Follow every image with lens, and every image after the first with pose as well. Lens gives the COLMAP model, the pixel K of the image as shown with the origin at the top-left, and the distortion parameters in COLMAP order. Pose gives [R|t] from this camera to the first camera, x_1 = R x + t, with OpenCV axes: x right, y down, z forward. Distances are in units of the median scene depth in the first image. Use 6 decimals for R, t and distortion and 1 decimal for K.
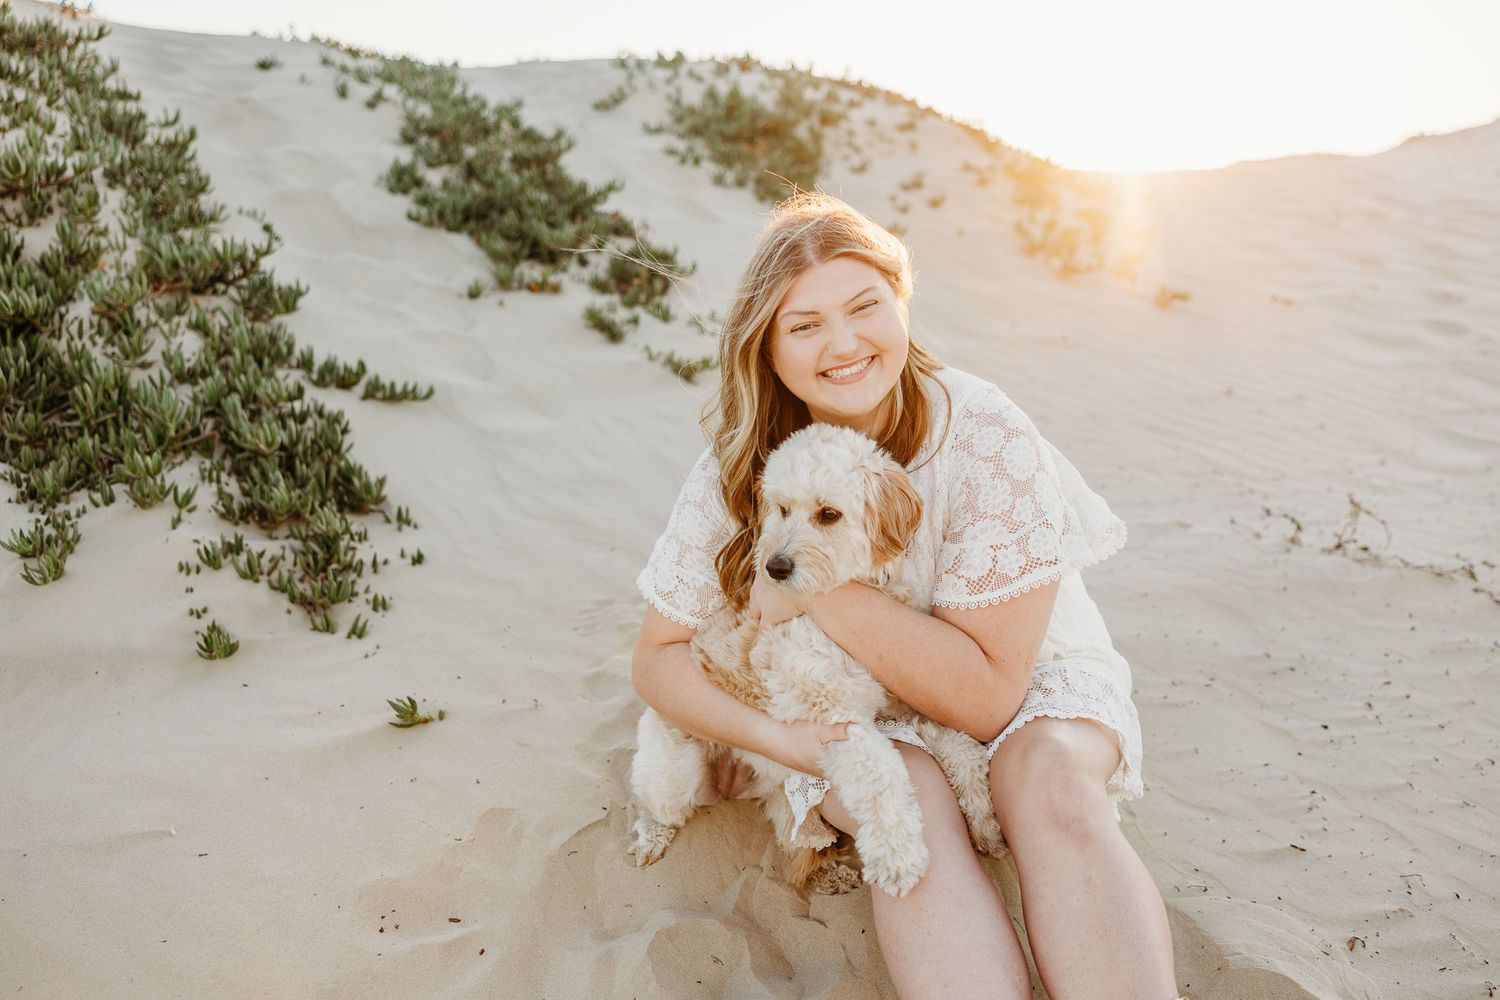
lens RADIAL K [[1277.6, 0, 750.0], [0, 1277.6, 500.0], [0, 0, 1]] dist [-0.009724, -0.002715]
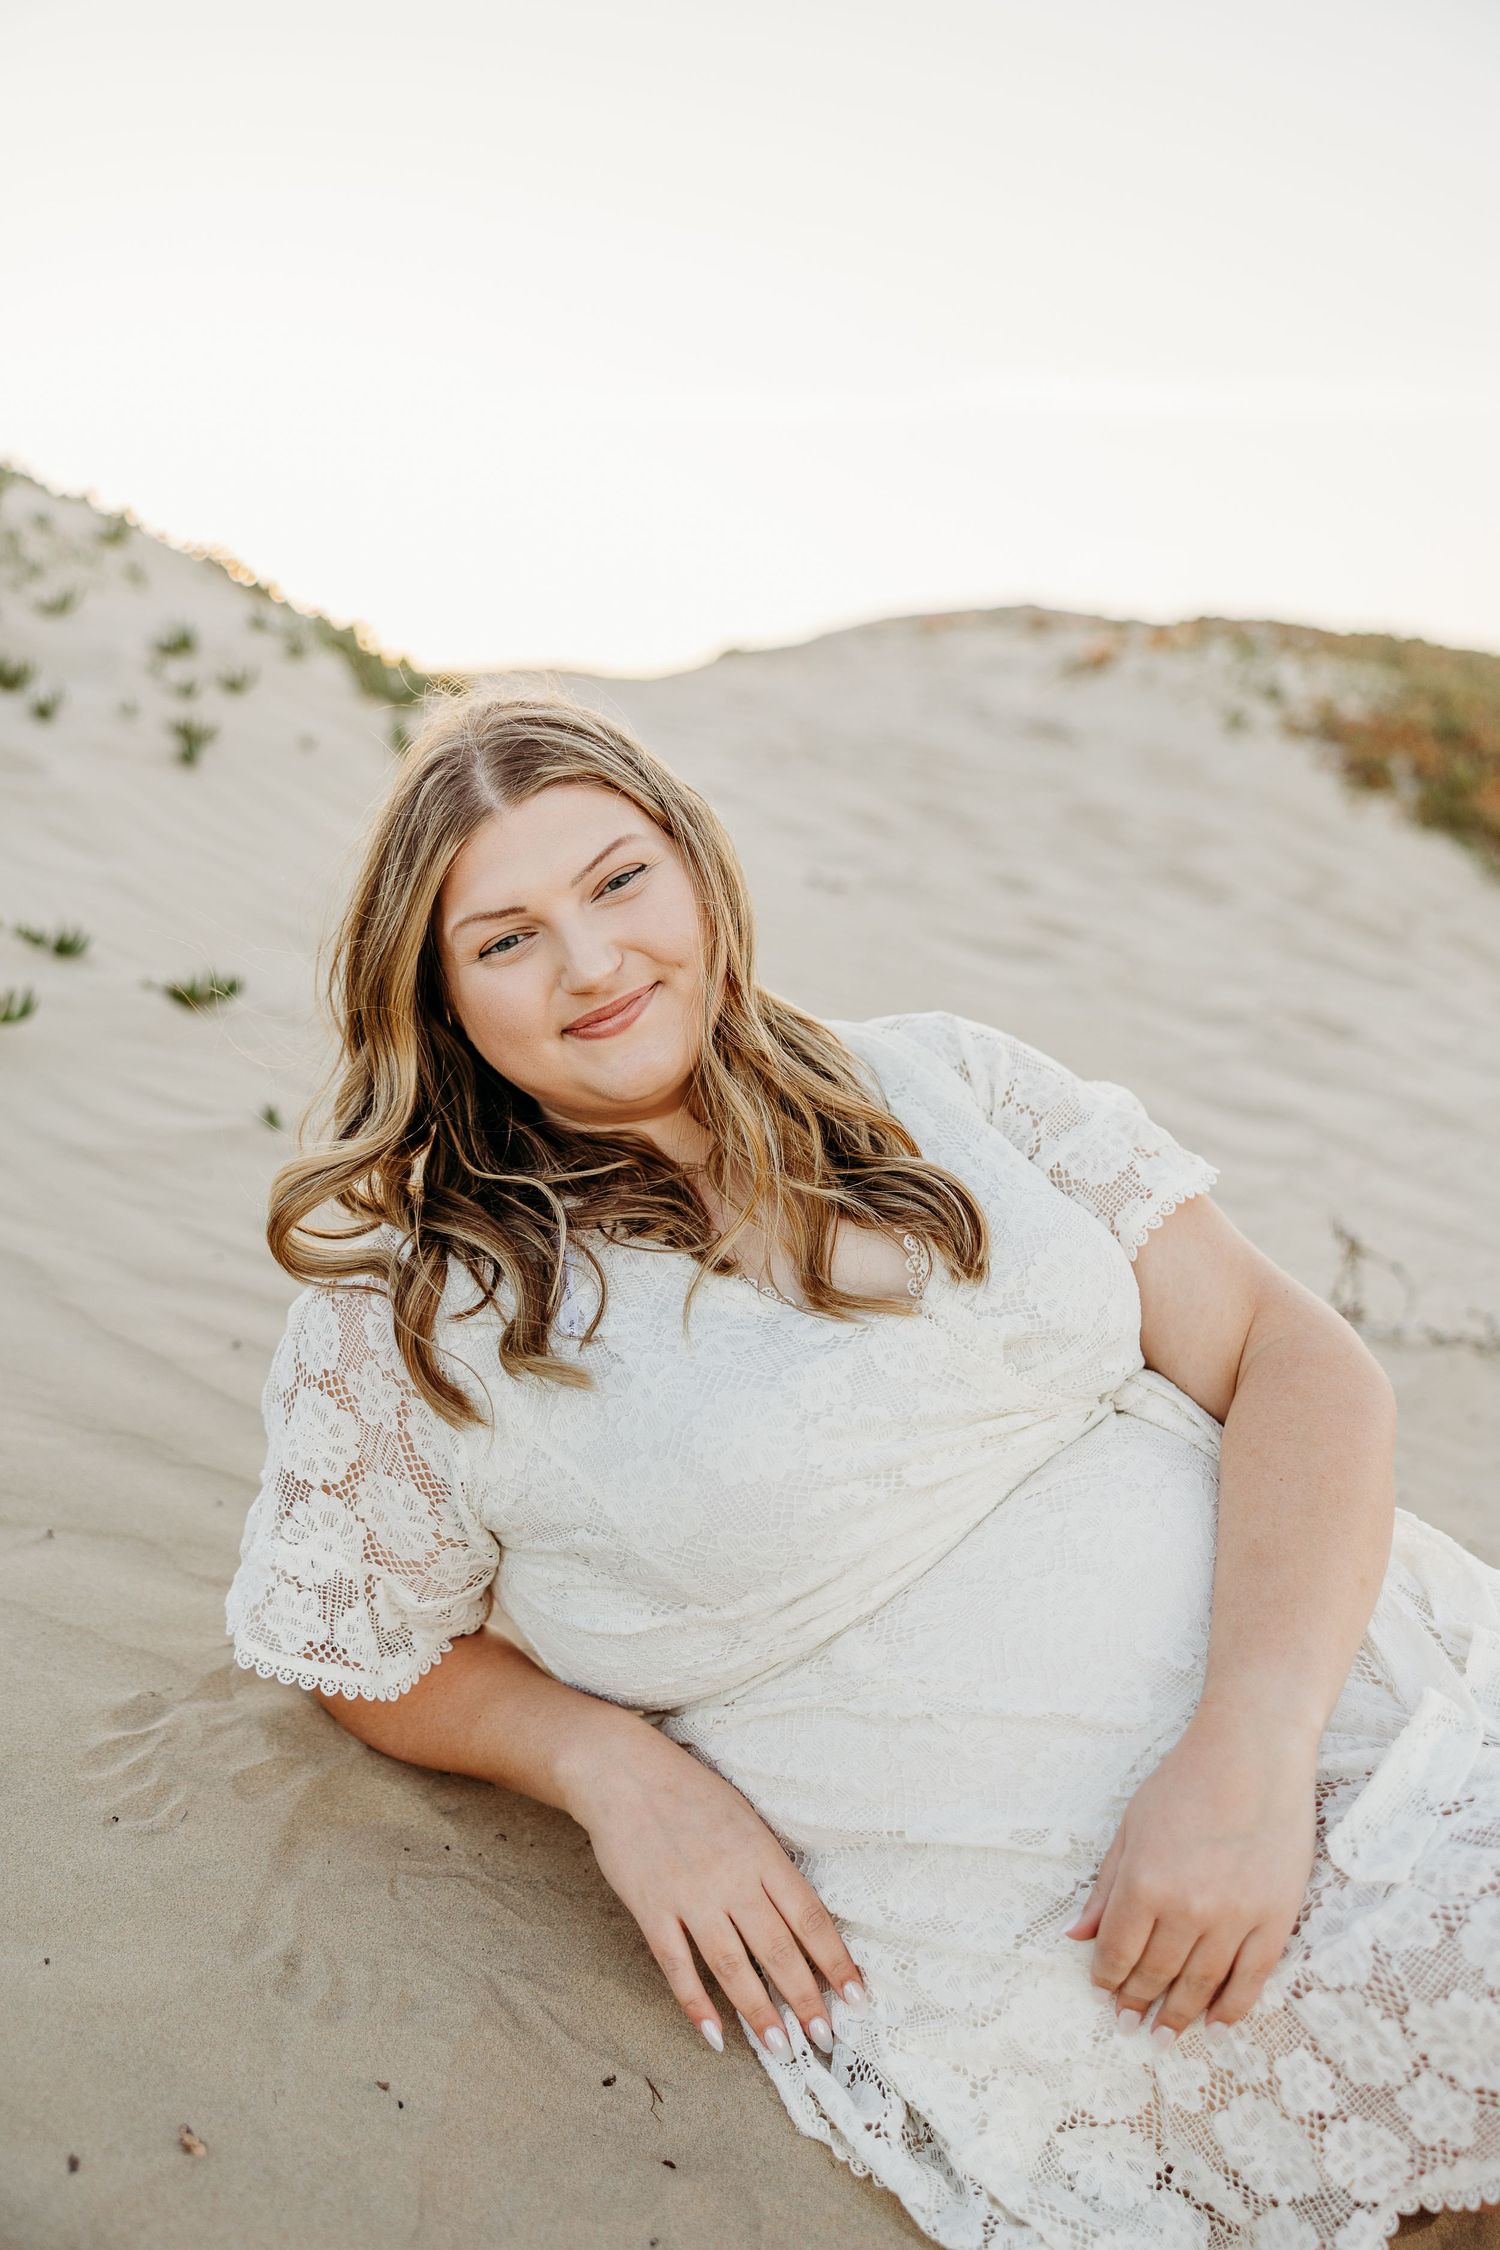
lens RADIAL K [[2039.6, 0, 750.0], [0, 2039.6, 1125.0], [0, 0, 1]] dist [-0.004597, -0.011123]
pose [[0.844252, -0.048318, 0.533764, -0.208110], [0.068799, 0.997459, -0.018526, -0.044954], [-0.531512, 0.052363, 0.845431, 0.345954]]
